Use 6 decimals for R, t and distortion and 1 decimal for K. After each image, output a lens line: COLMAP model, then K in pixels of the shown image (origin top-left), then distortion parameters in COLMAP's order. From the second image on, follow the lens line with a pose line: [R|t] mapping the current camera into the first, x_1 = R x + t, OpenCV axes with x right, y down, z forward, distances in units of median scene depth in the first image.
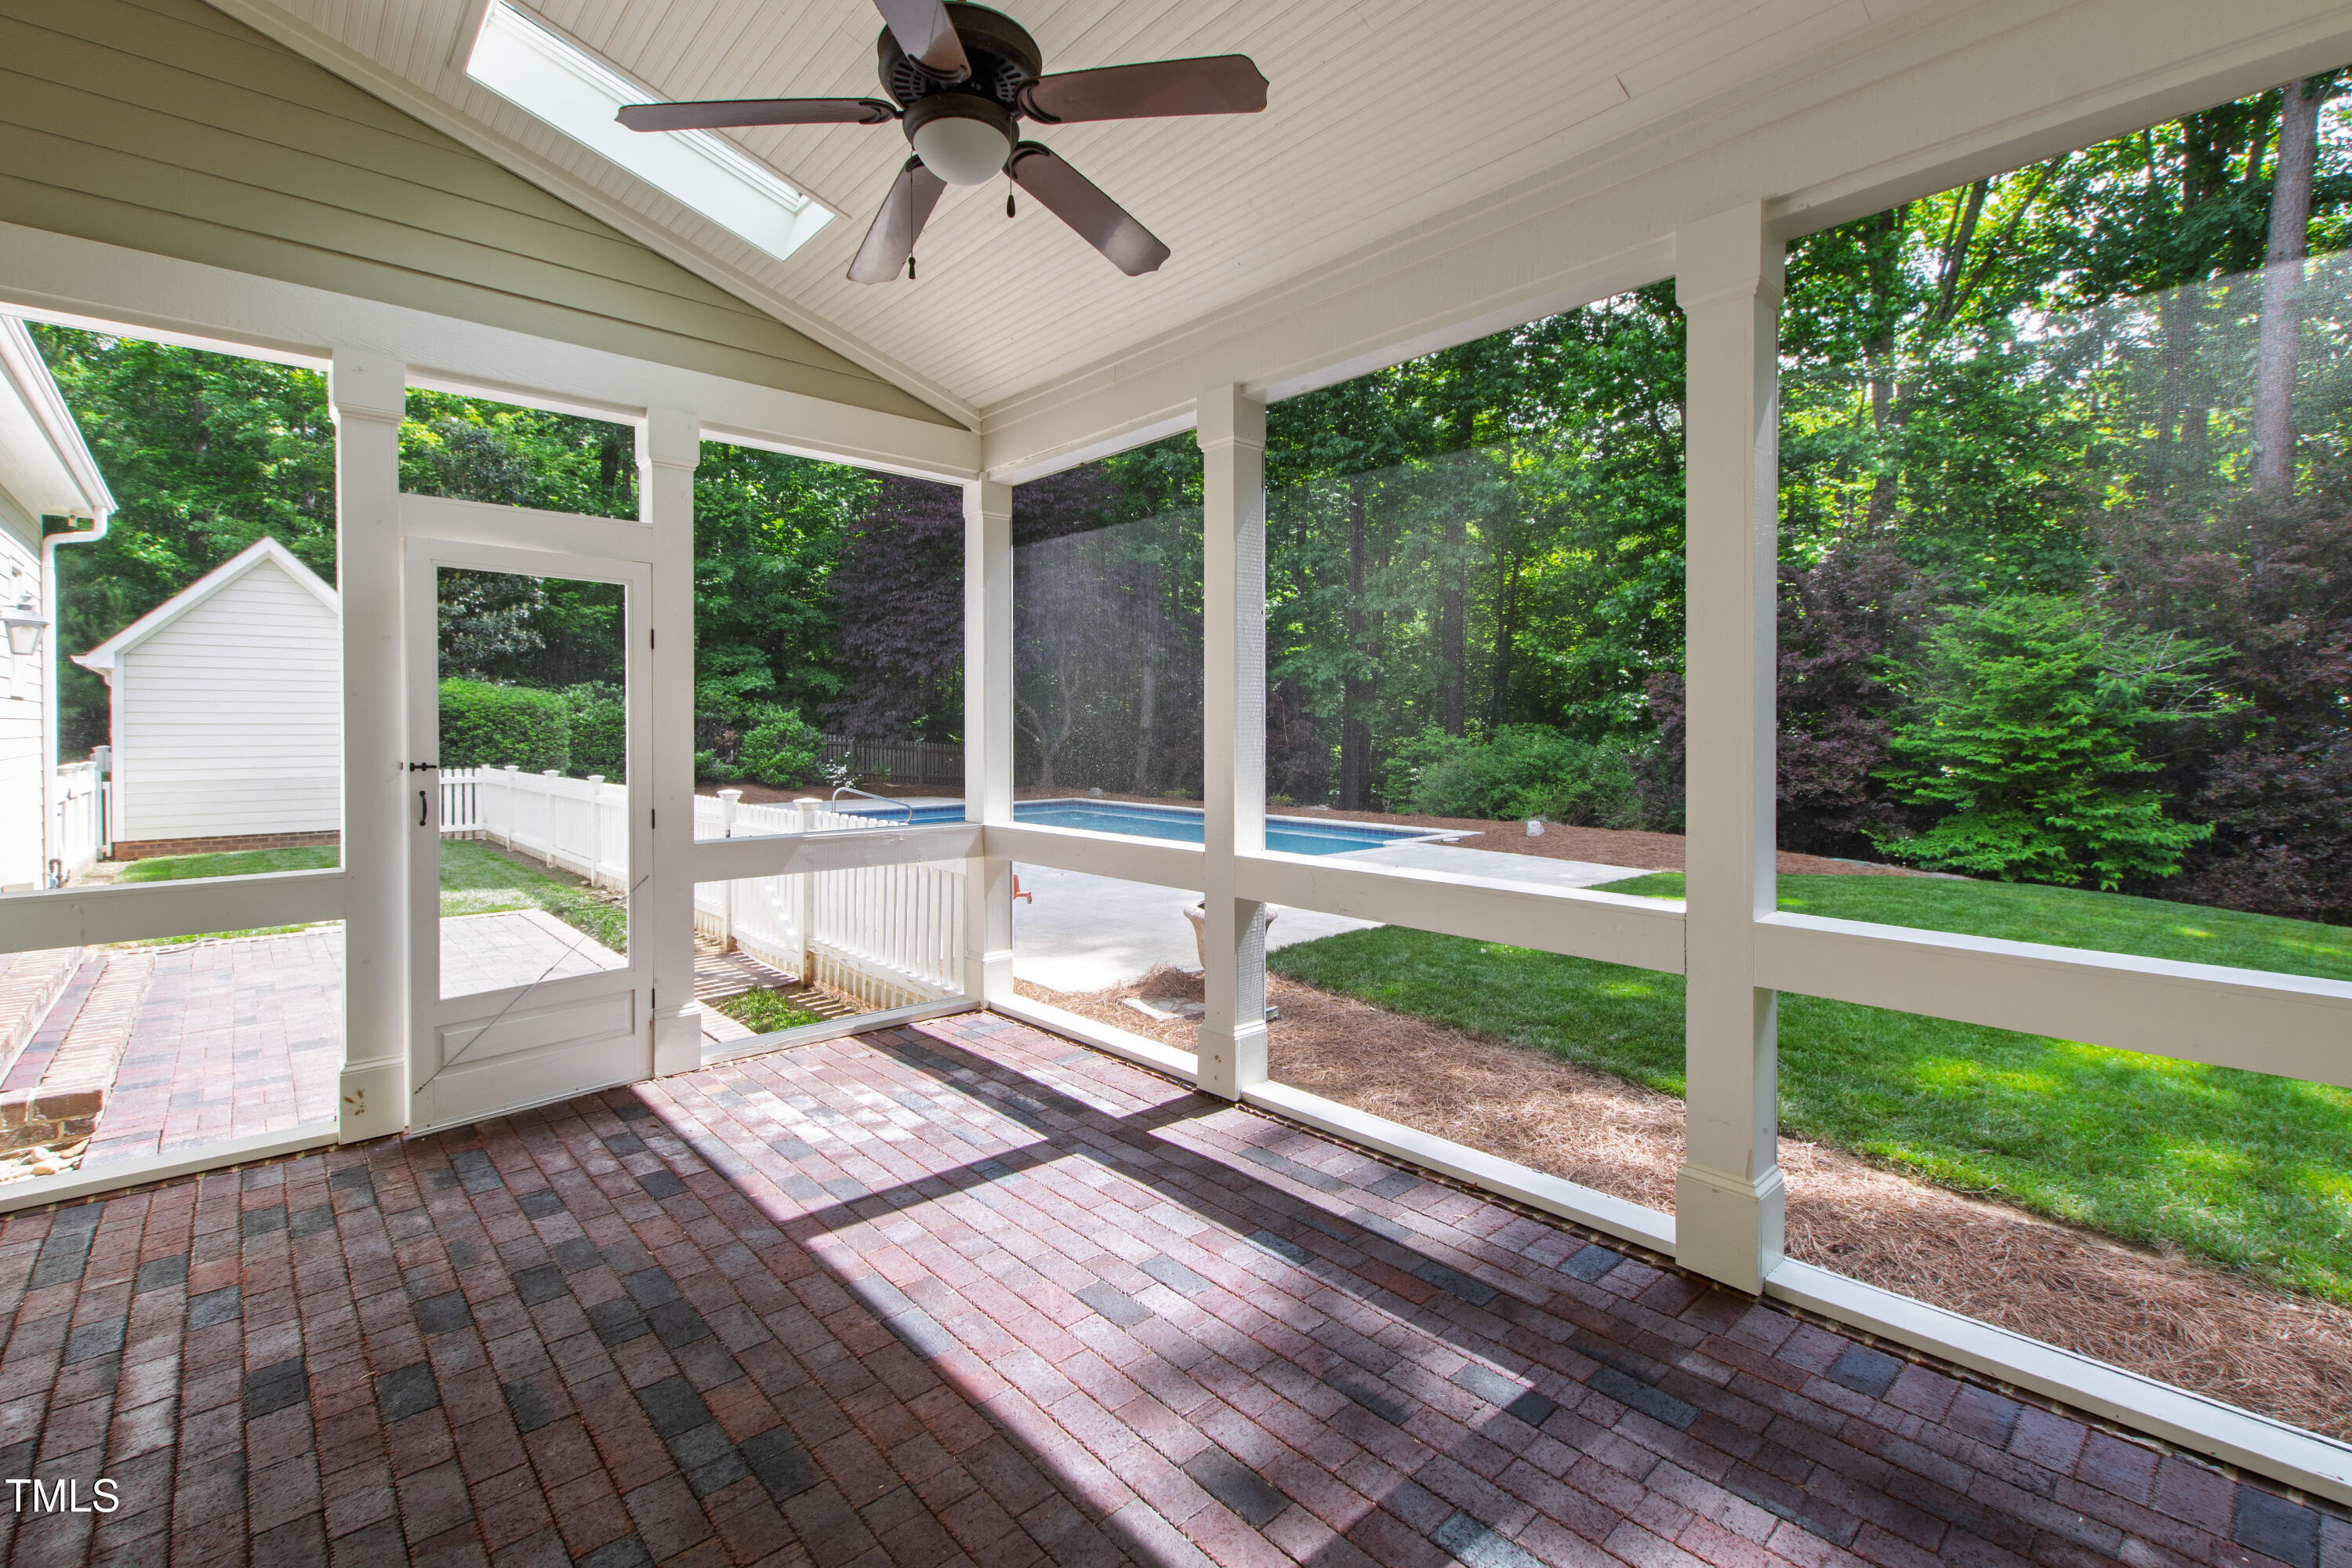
lens RADIAL K [[1039.5, 0, 1124.3], [0, 1039.5, 731.4], [0, 0, 1]] dist [0.000402, -0.001020]
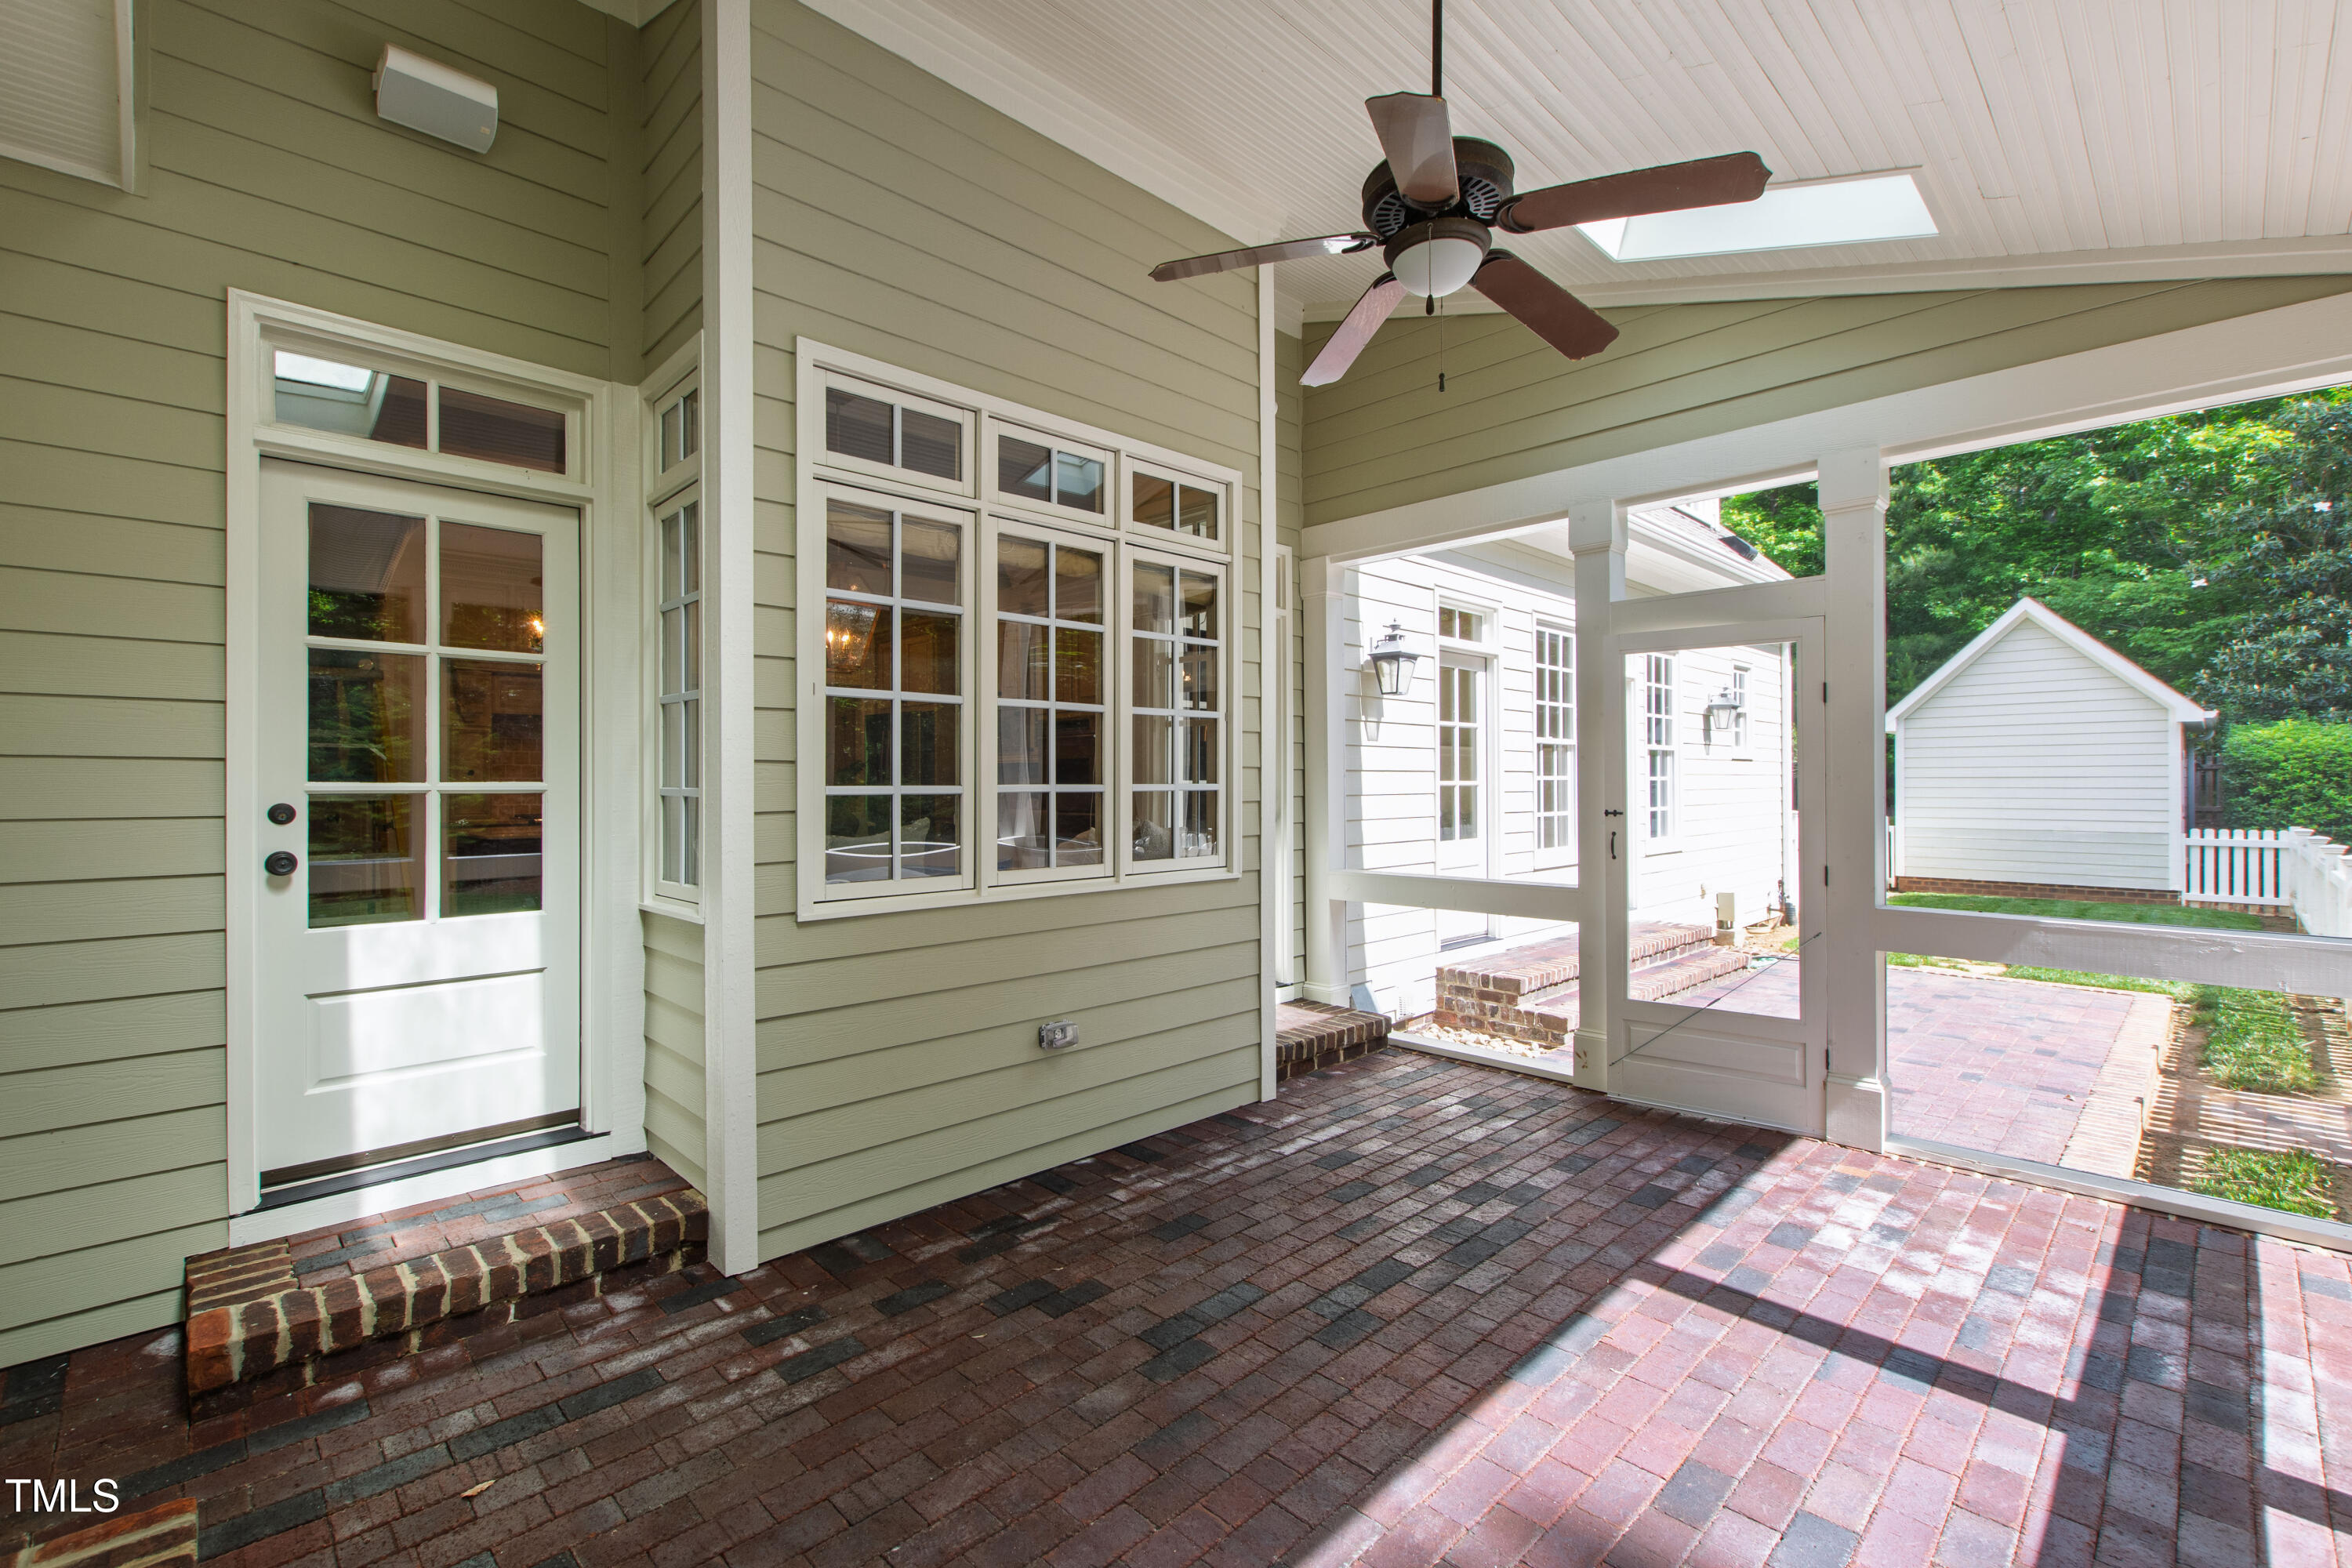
lens RADIAL K [[1017.2, 0, 1186.6], [0, 1017.2, 772.7], [0, 0, 1]] dist [0.000619, -0.000776]
pose [[0.069988, -0.006464, -0.997527, 0.495170], [-0.004434, 0.999967, -0.006791, -0.002970], [0.997538, 0.004899, 0.069957, 0.356745]]
